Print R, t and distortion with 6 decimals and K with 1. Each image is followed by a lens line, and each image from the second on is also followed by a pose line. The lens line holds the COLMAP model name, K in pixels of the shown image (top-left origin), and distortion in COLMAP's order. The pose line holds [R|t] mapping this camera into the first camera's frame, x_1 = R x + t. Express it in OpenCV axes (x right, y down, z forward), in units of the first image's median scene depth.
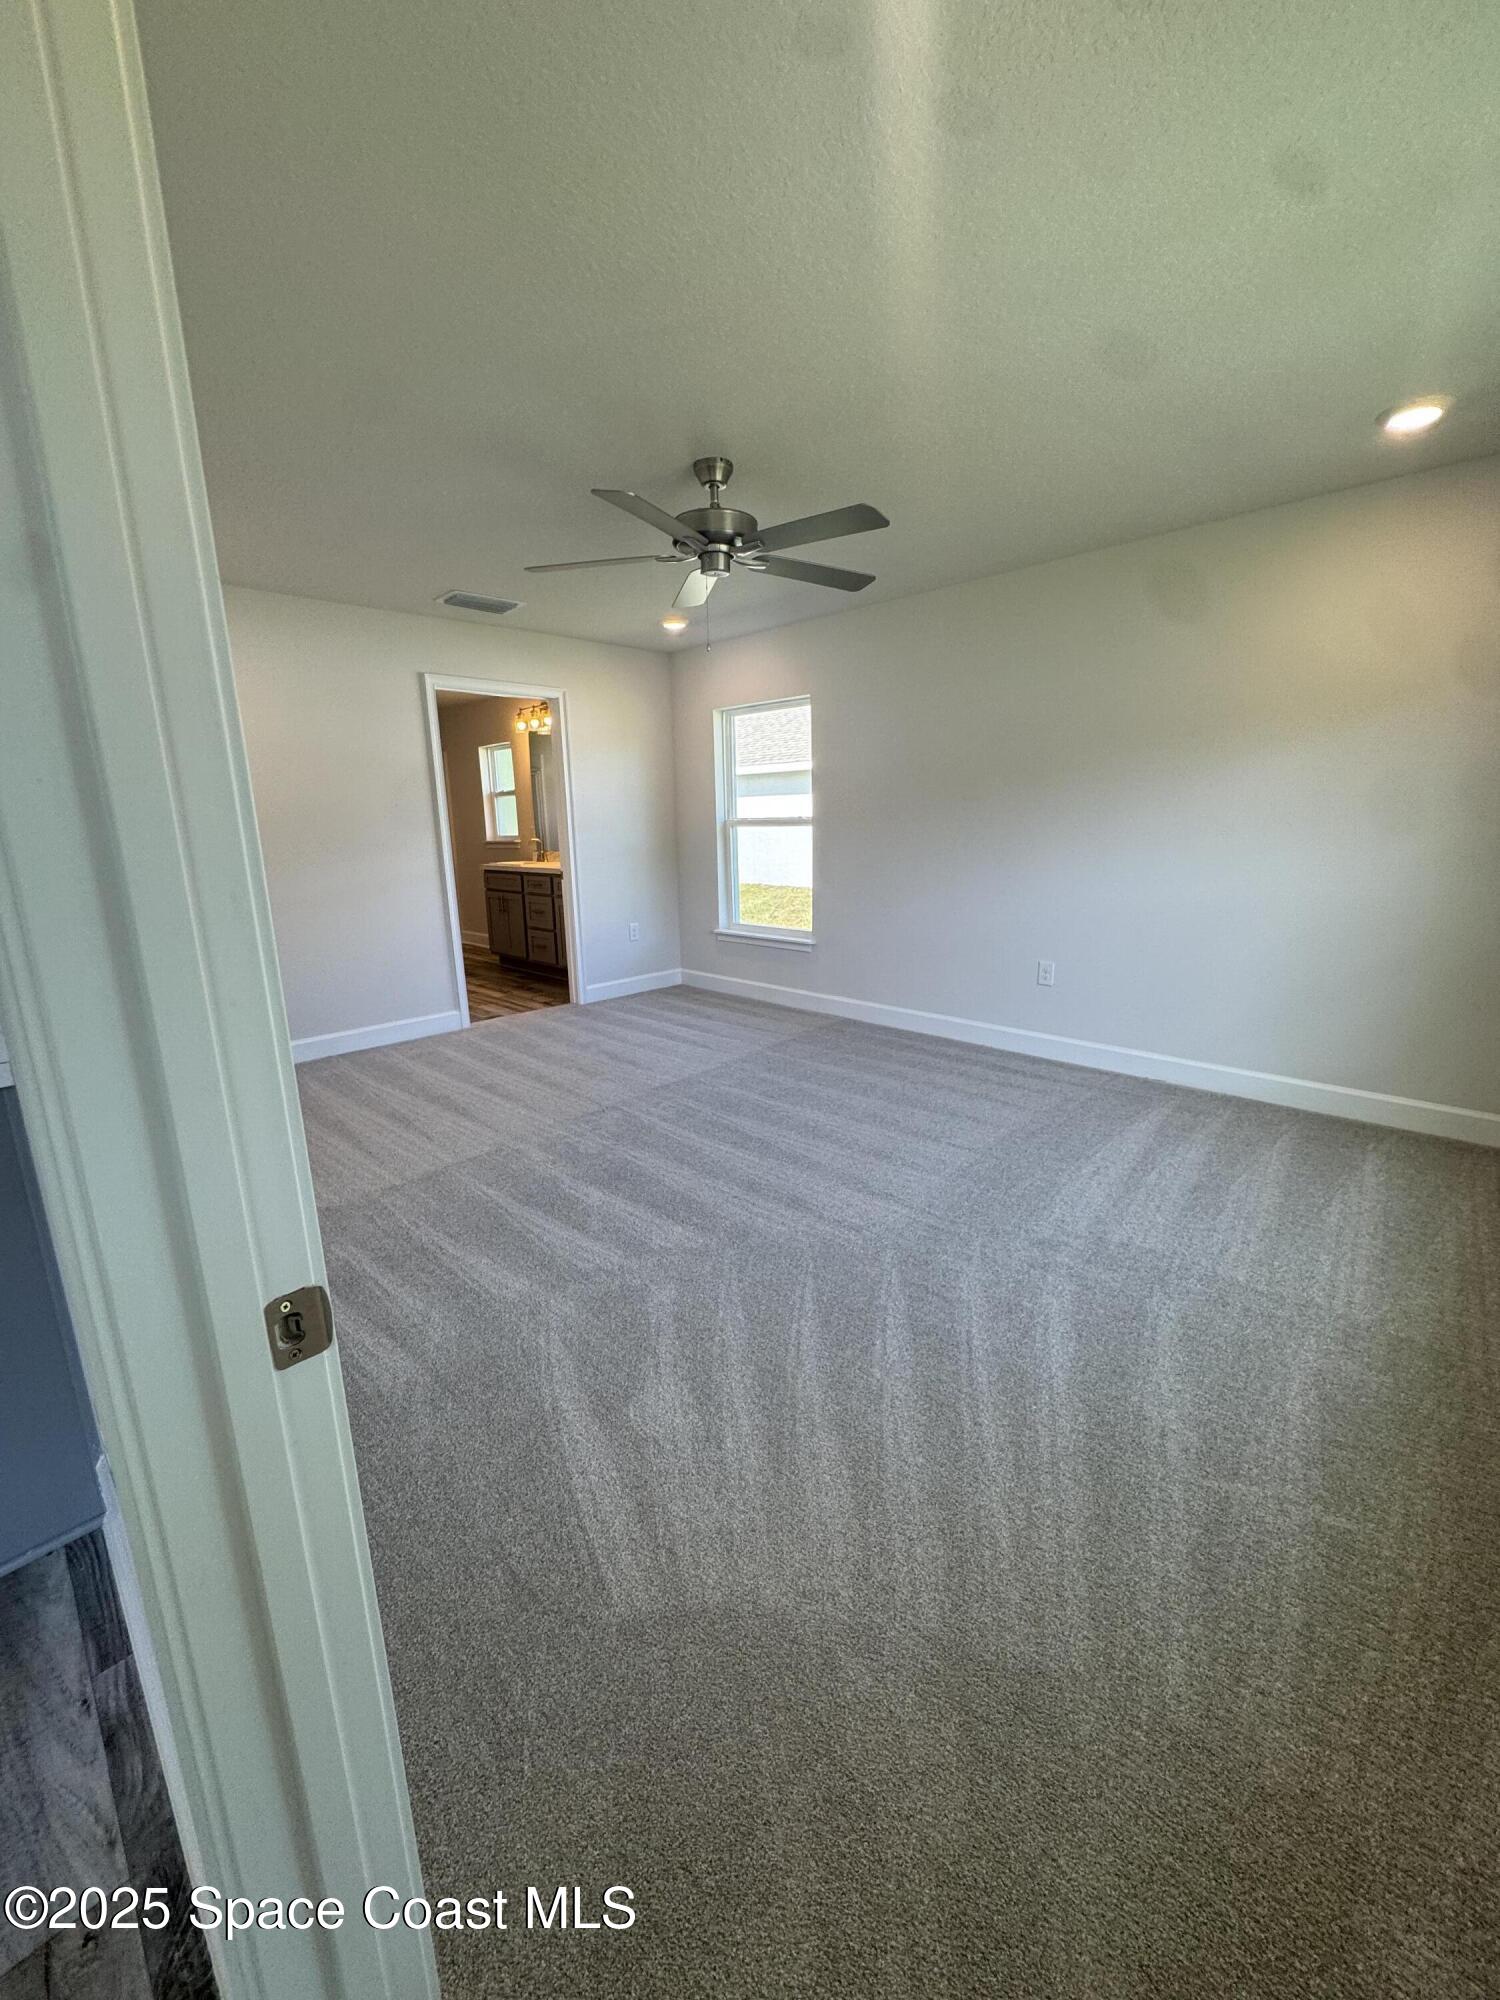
lens RADIAL K [[796.8, 0, 763.5], [0, 796.8, 998.8], [0, 0, 1]] dist [-0.008276, 0.001440]
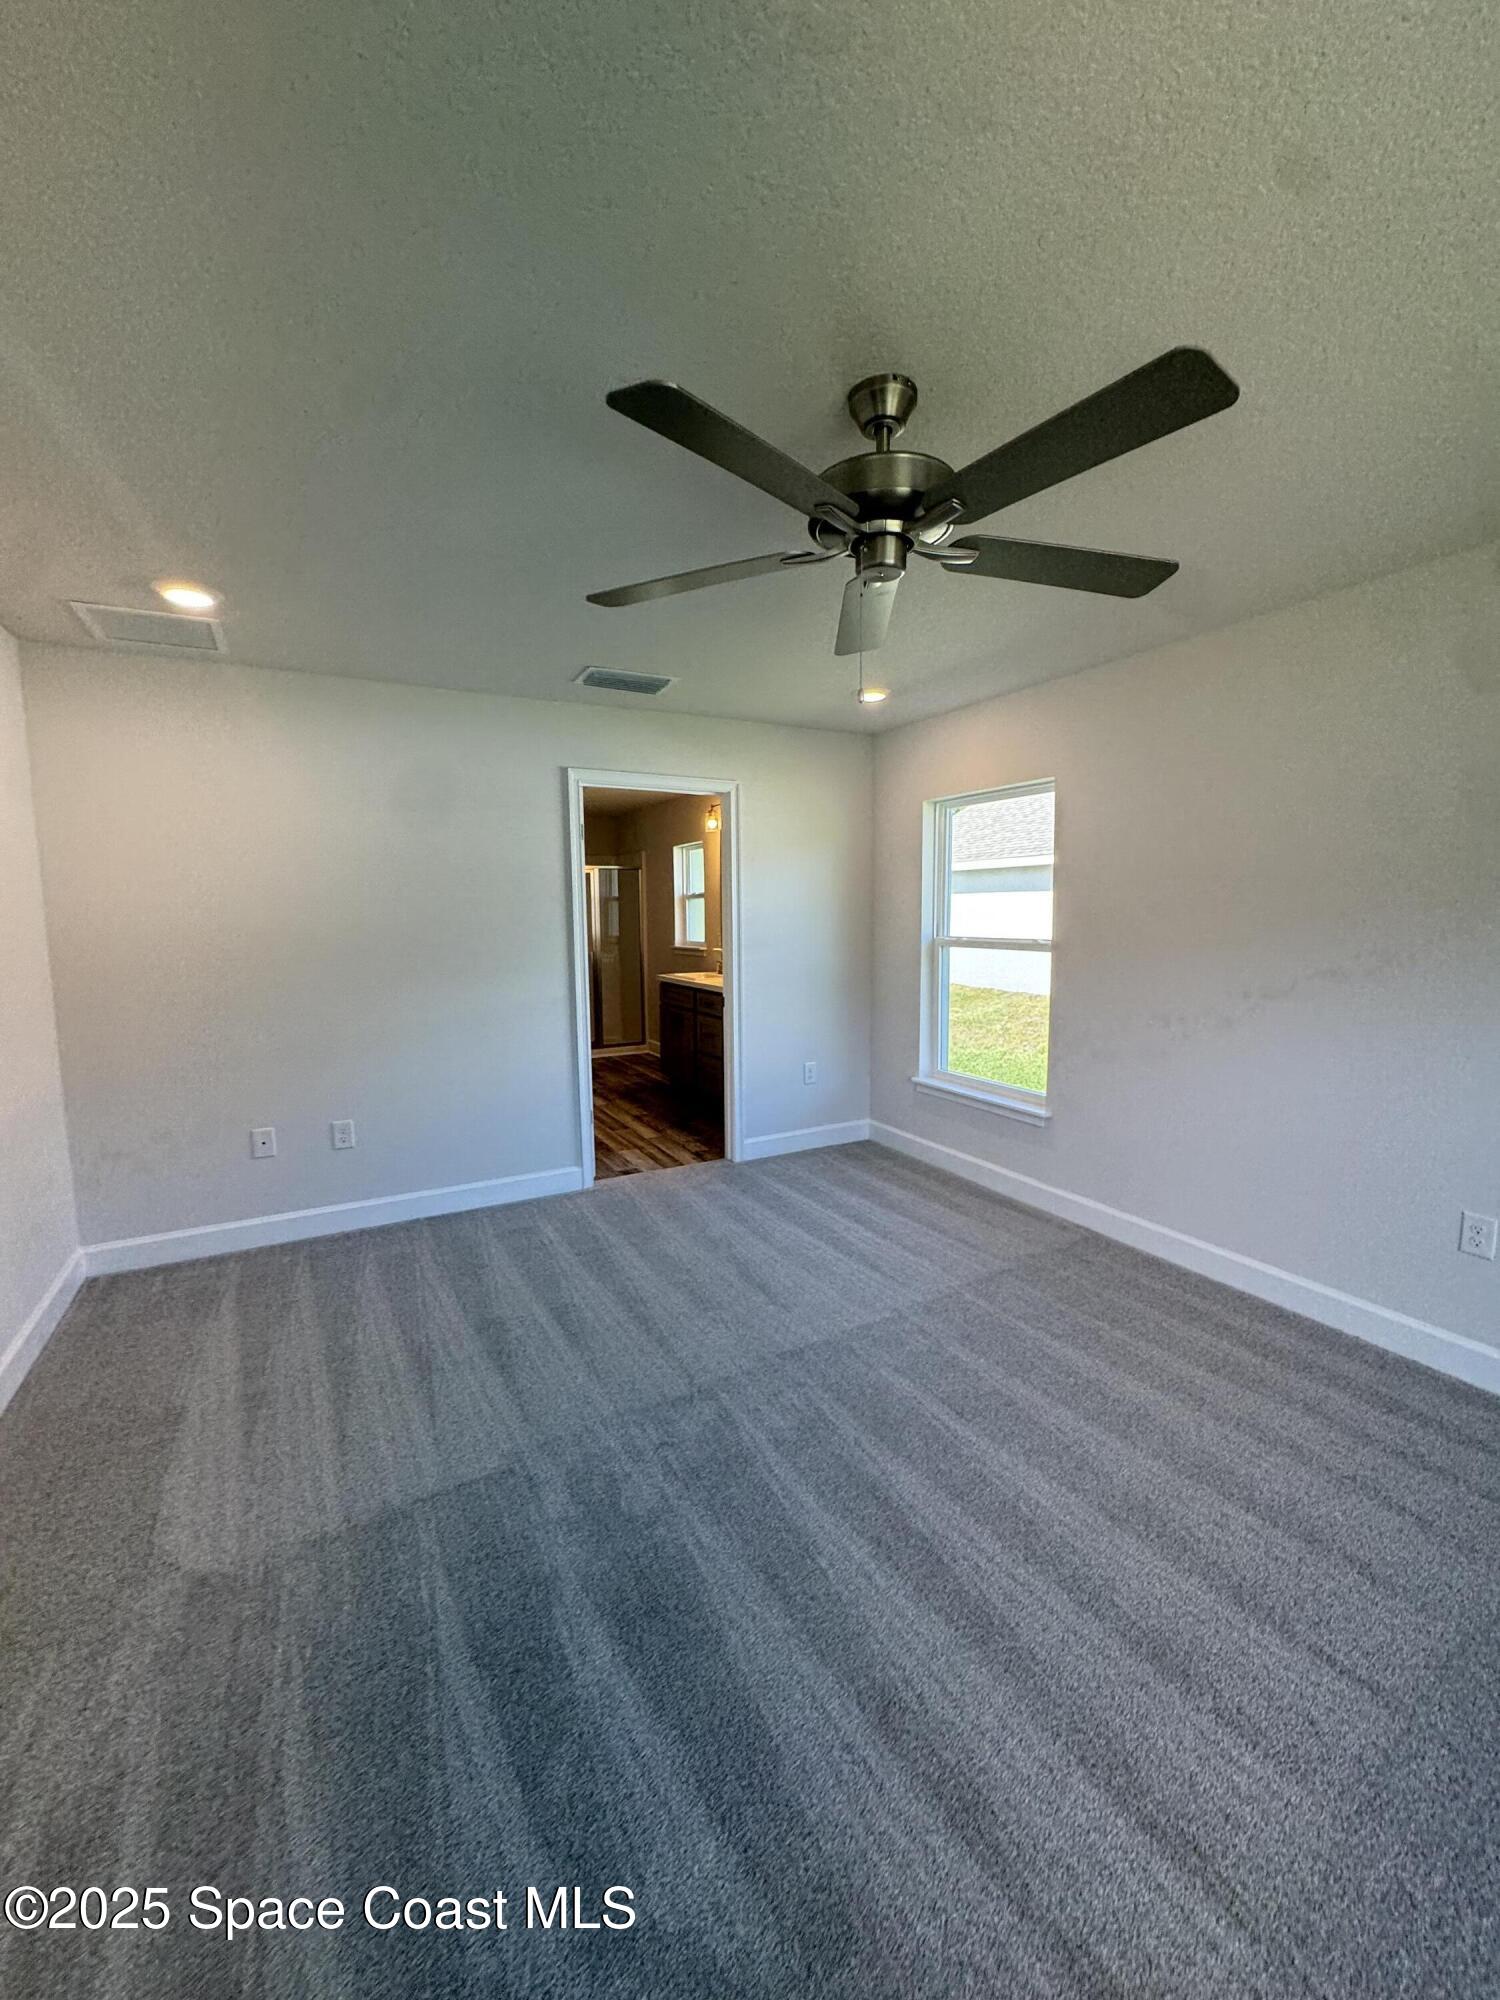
lens RADIAL K [[796.8, 0, 758.6], [0, 796.8, 990.2], [0, 0, 1]] dist [-0.008276, 0.001440]
pose [[0.955648, 0.040952, -0.291651, 0.022844], [-0.074976, 0.991487, -0.106453, -0.102618], [0.284809, 0.123599, 0.950583, 0.288414]]
